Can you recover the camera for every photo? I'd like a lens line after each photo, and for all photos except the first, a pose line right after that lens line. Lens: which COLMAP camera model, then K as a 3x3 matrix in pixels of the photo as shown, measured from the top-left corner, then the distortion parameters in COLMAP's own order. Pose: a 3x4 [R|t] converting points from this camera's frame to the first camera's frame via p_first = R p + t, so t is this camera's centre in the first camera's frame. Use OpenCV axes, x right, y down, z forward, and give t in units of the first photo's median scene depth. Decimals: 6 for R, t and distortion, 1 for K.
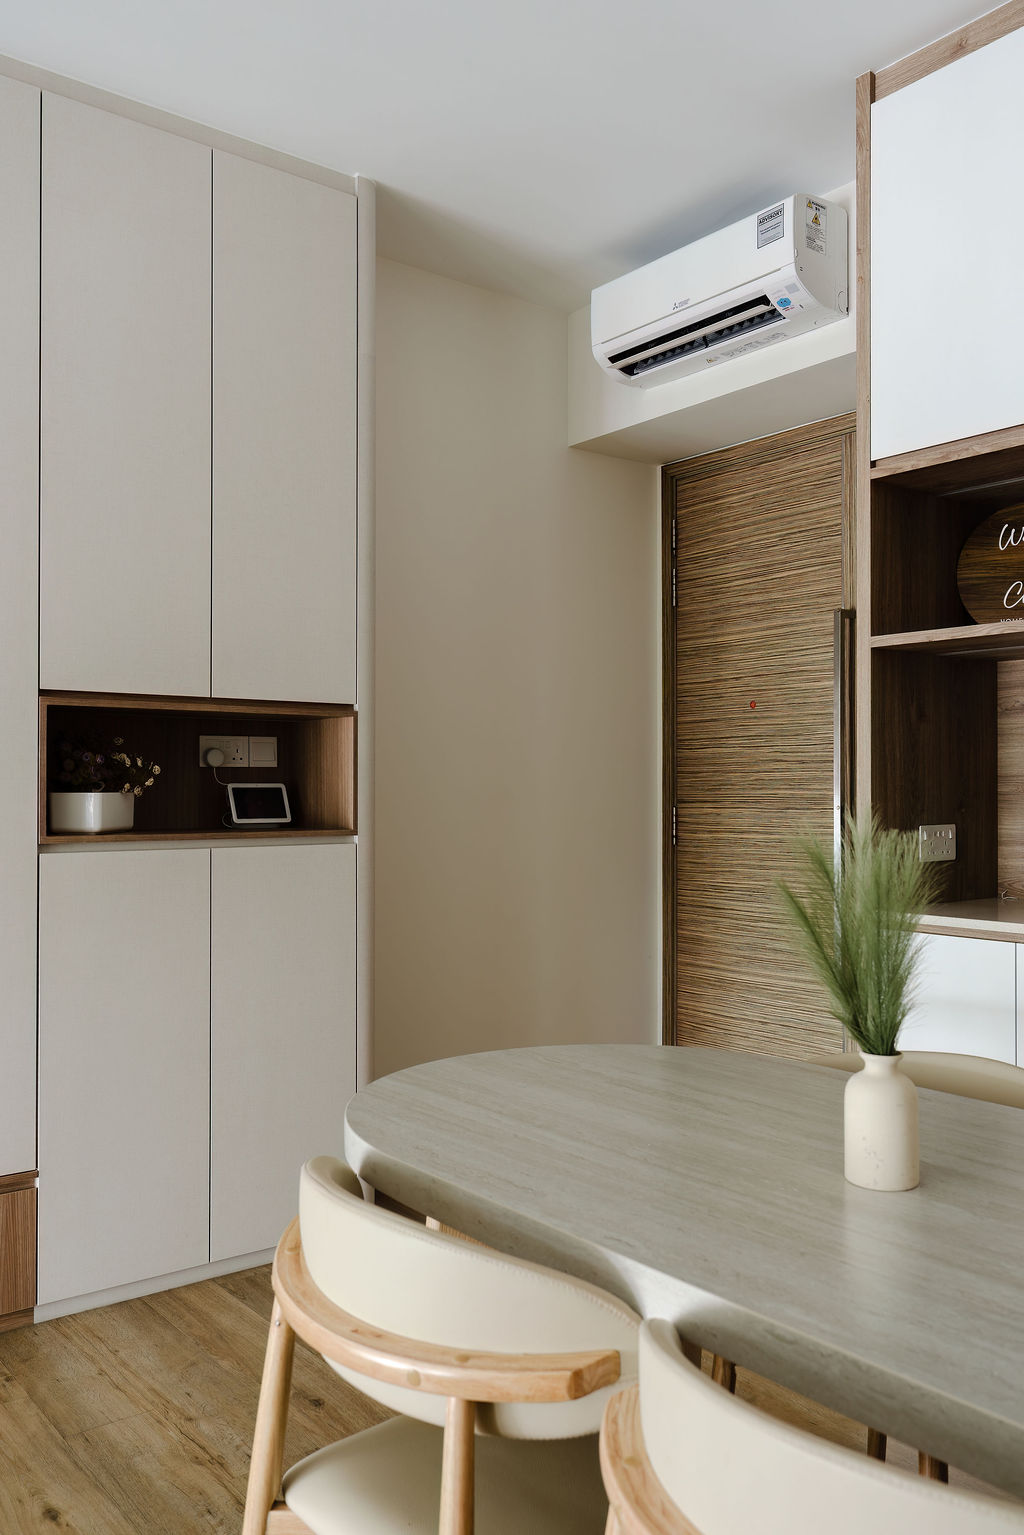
lens RADIAL K [[1236.3, 0, 501.5], [0, 1236.3, 777.5], [0, 0, 1]] dist [0.000089, -0.007884]
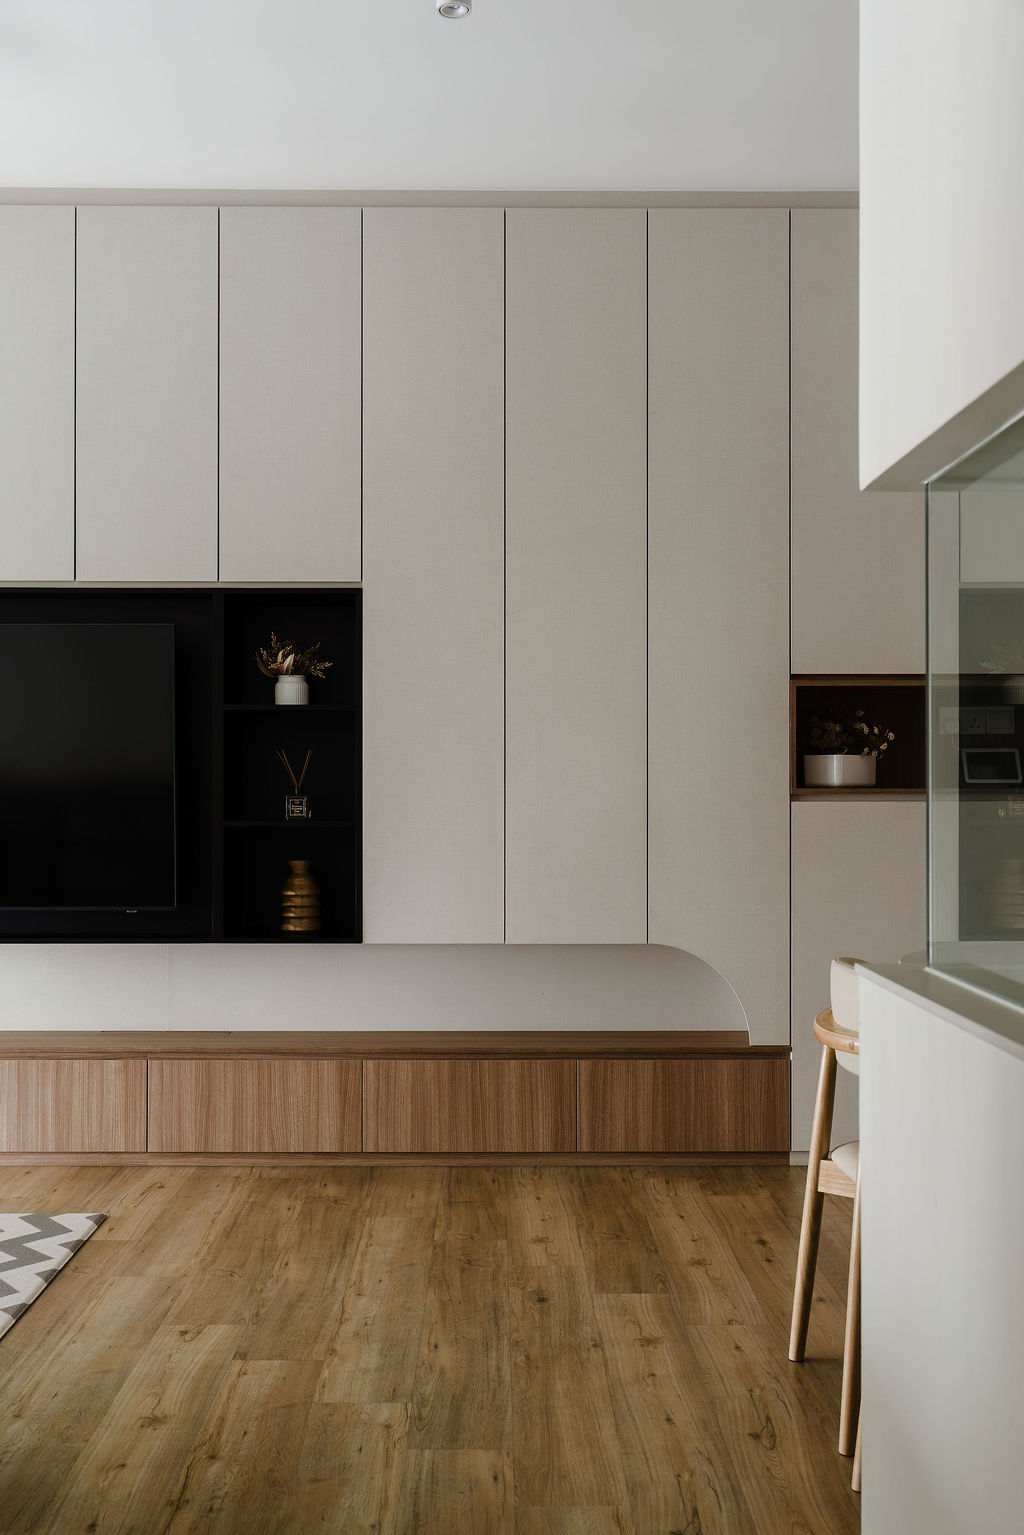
lens RADIAL K [[1559.9, 0, 512.0], [0, 1559.9, 767.5], [0, 0, 1]] dist [0.004590, 0.009758]
pose [[0.794534, -0.007080, -0.607179, 0.352914], [0.005479, 0.999975, -0.004492, 0.029245], [0.607195, 0.000242, 0.794552, -0.433805]]
